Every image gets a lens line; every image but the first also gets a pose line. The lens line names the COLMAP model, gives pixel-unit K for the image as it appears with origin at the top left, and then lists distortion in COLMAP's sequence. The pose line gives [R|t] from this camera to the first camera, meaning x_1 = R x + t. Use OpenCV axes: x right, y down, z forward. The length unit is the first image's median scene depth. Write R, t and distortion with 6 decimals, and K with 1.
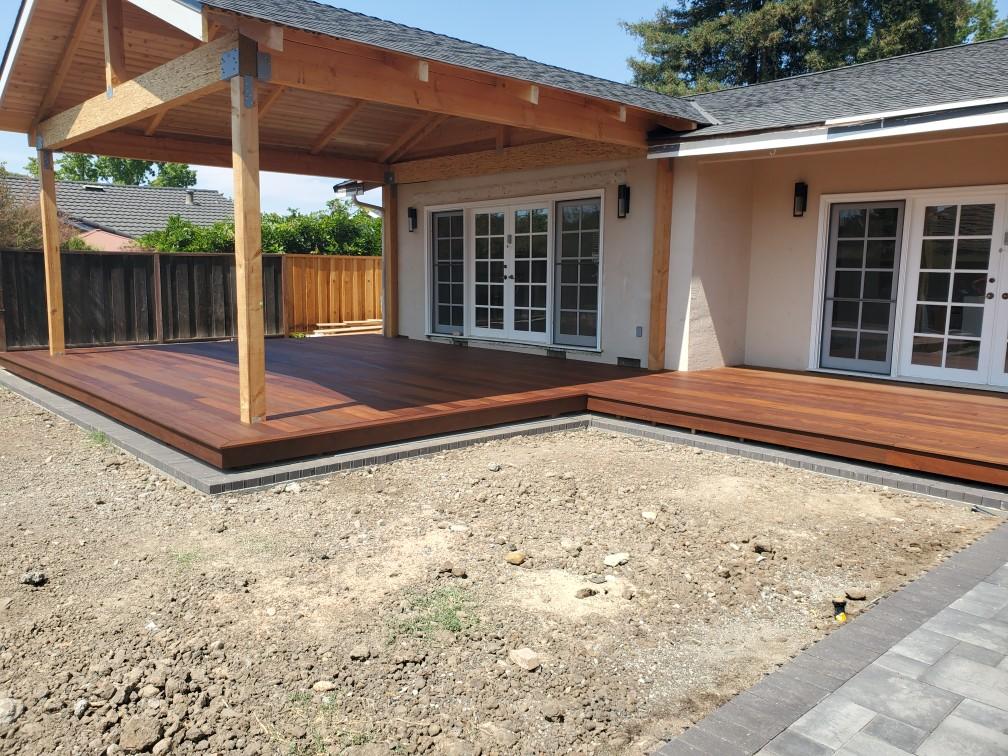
lens RADIAL K [[788.6, 0, 477.2], [0, 788.6, 382.1], [0, 0, 1]] dist [0.058733, -0.165232]
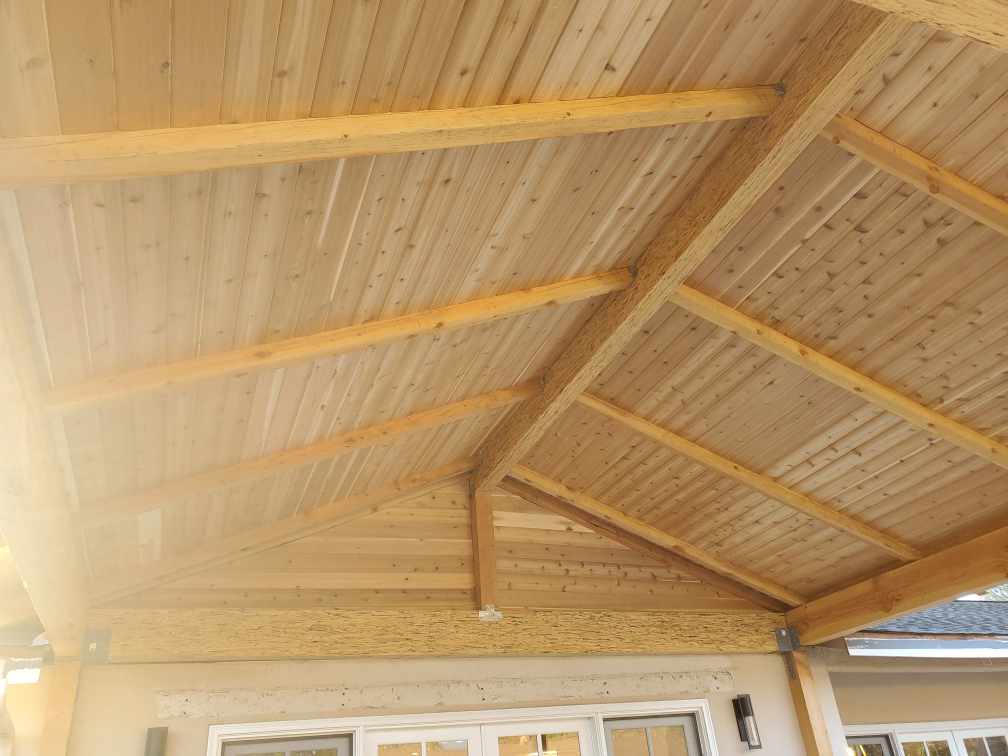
lens RADIAL K [[793.0, 0, 499.3], [0, 793.0, 379.1], [0, 0, 1]] dist [0.017117, -0.004452]
pose [[0.354968, 0.424756, 0.832815, -0.554589], [0.218410, 0.828497, -0.515646, -0.168493], [-0.909008, 0.364932, 0.201319, 0.953984]]
